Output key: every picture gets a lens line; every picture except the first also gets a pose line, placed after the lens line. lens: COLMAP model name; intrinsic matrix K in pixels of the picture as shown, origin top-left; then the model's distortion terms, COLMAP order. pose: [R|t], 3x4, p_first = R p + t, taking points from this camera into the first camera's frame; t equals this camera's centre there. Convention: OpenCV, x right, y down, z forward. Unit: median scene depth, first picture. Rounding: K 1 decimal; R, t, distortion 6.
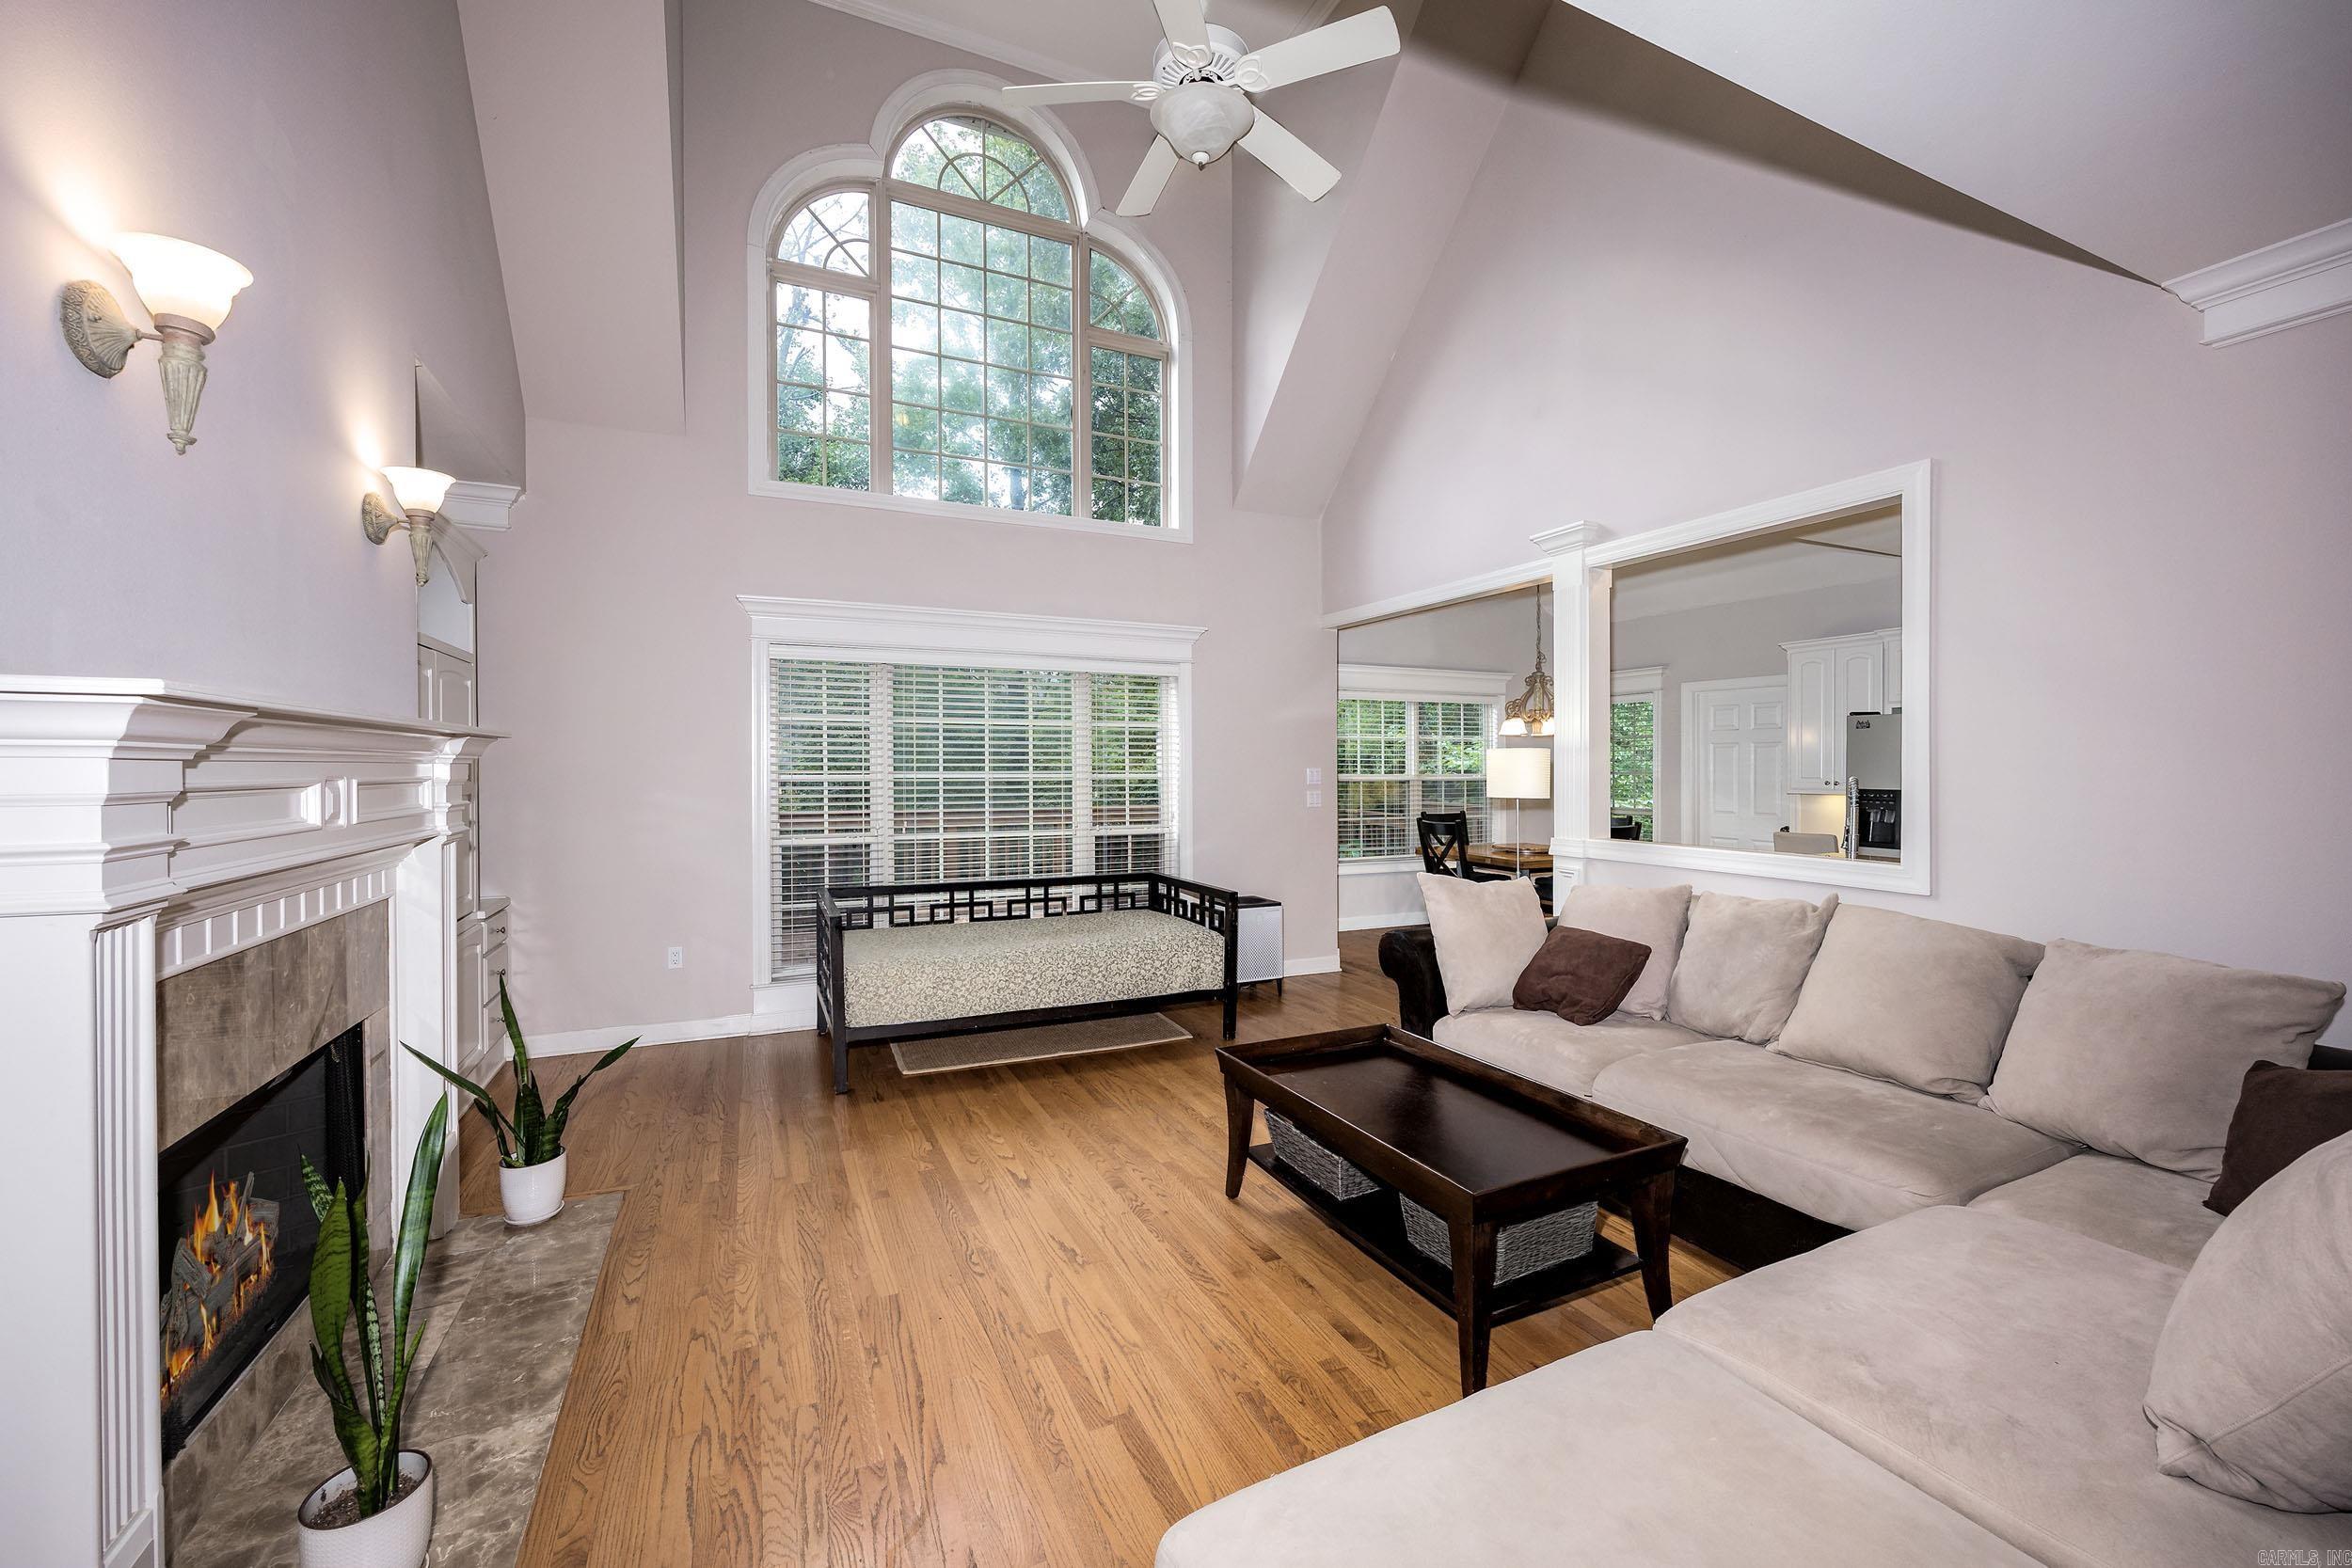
lens RADIAL K [[915.3, 0, 1176.0], [0, 915.3, 784.0], [0, 0, 1]] dist [-0.001434, 0.000021]
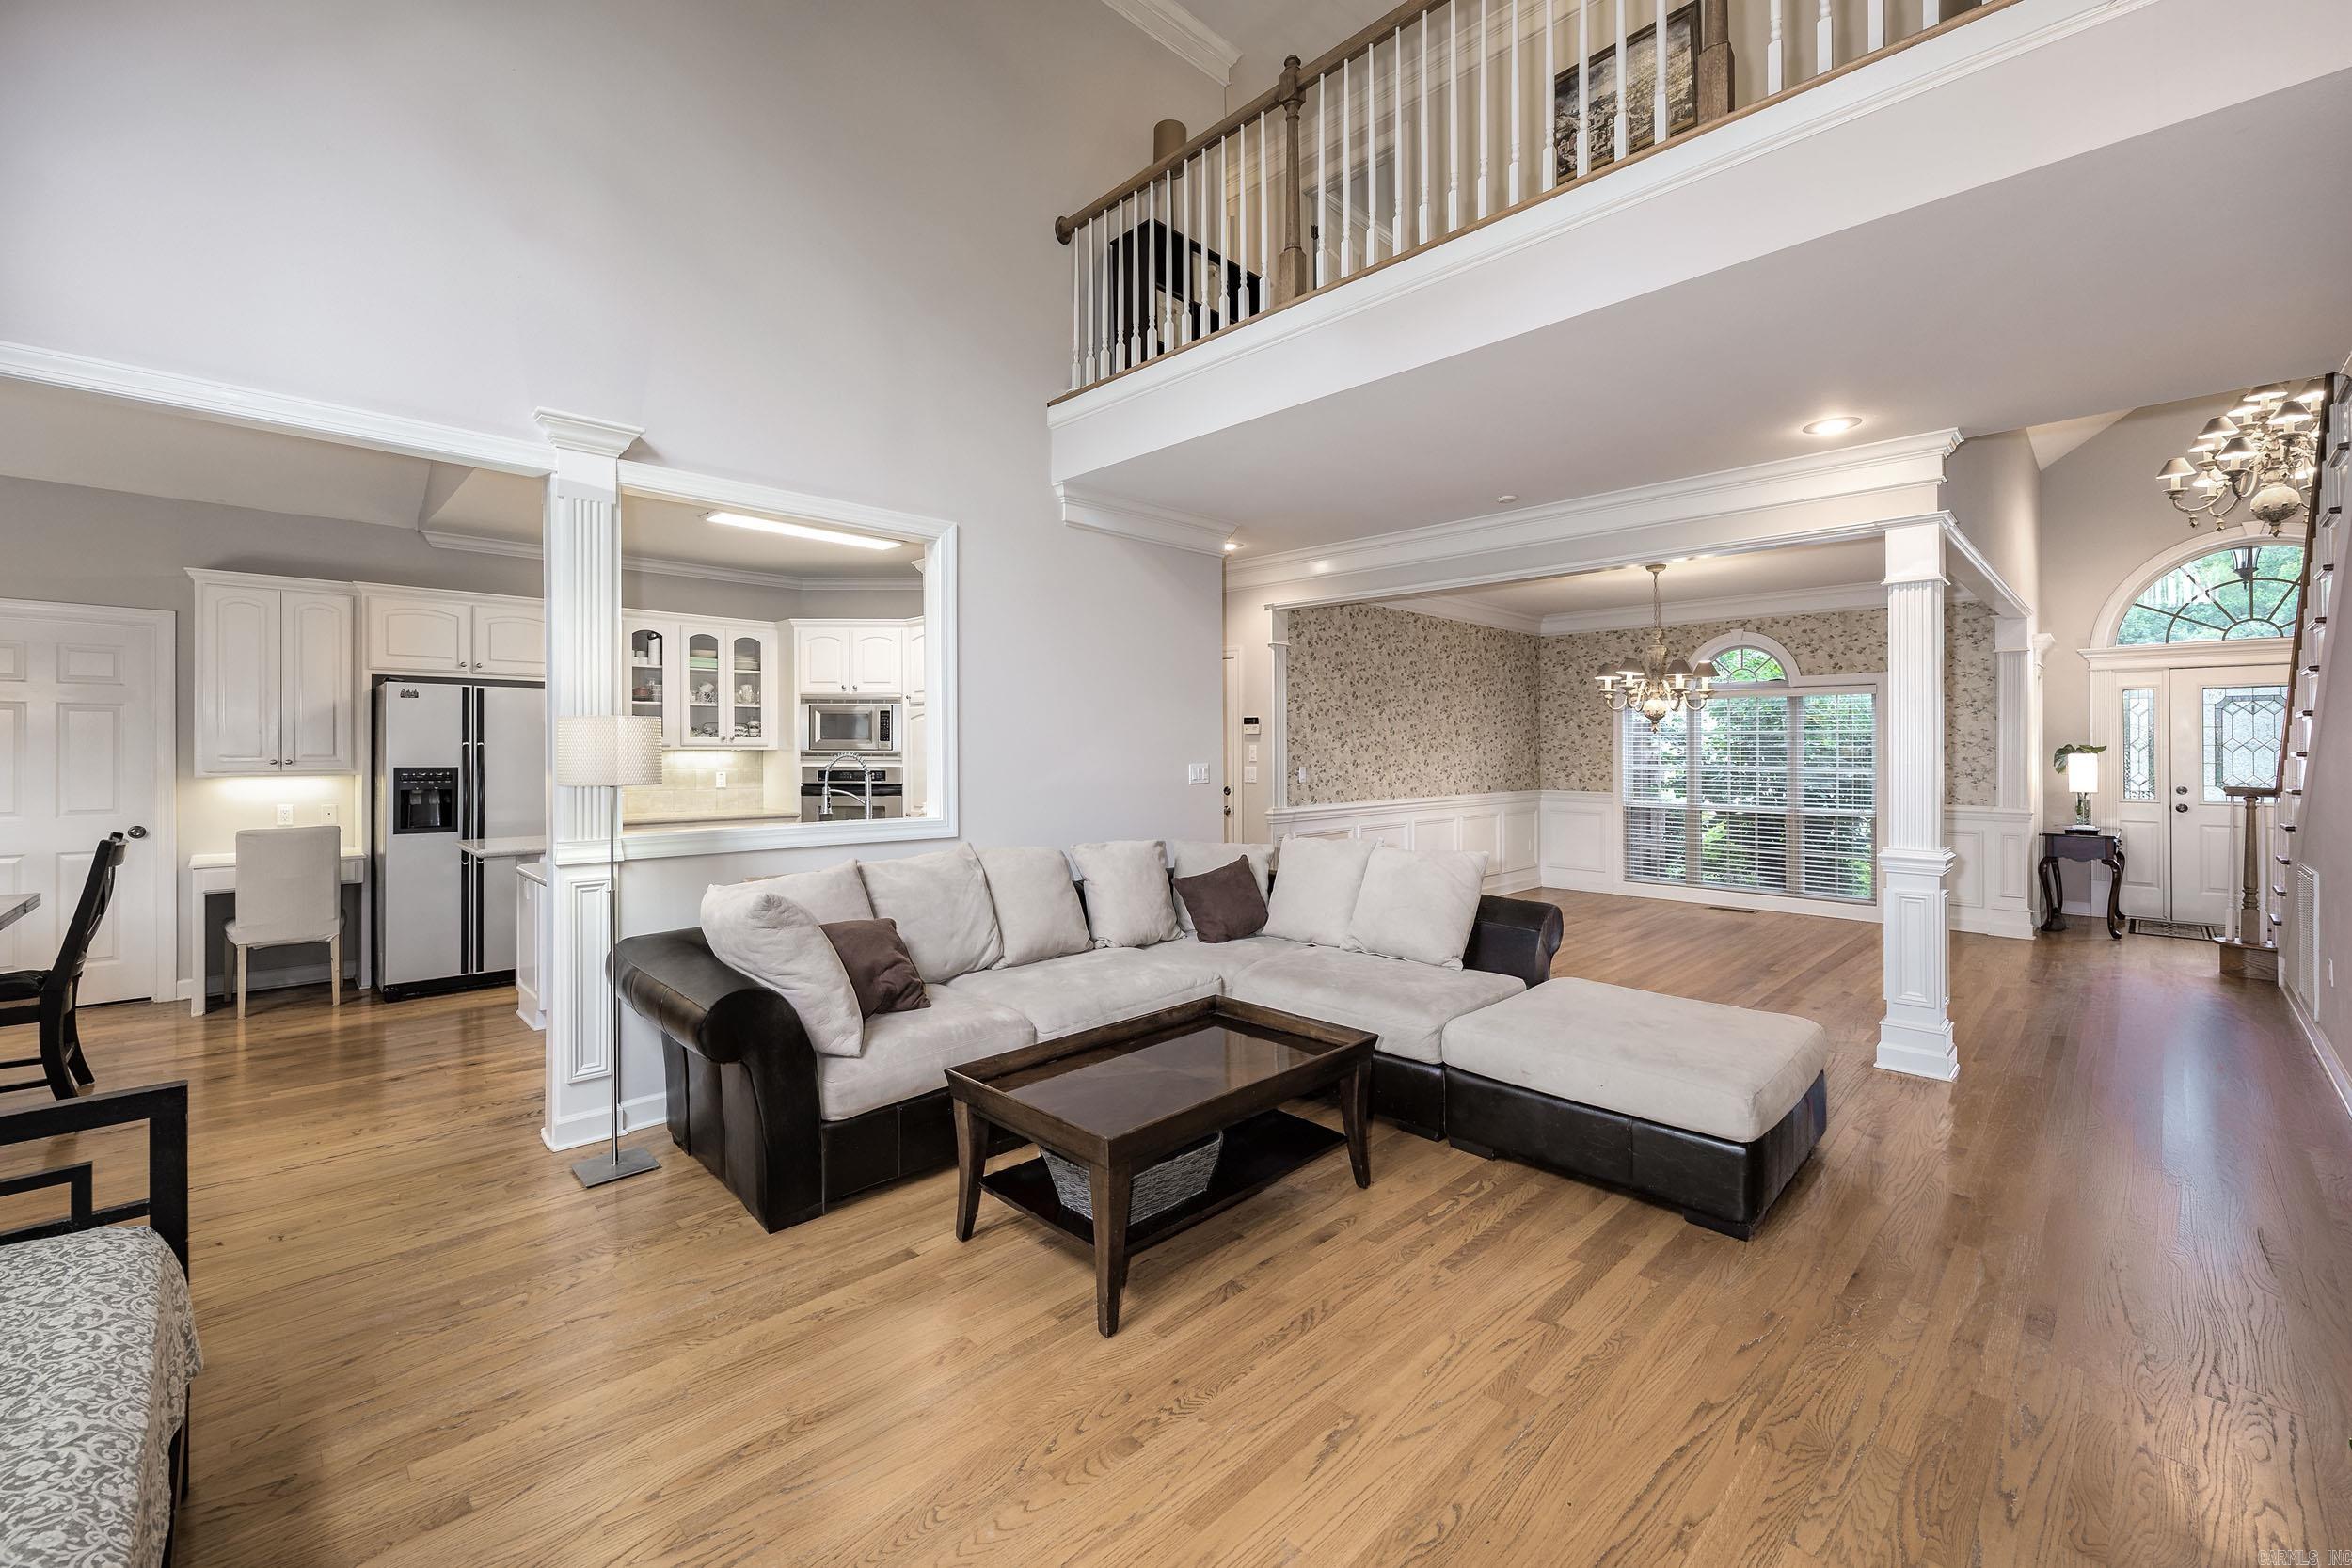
lens RADIAL K [[975.6, 0, 1157.0], [0, 975.6, 738.2], [0, 0, 1]] dist [-0.000945, -0.000014]
pose [[-0.328846, 0.007146, 0.944356, -0.406222], [0.011876, 0.999924, -0.003431, -0.012335], [-0.944309, 0.010087, -0.328906, 0.713907]]
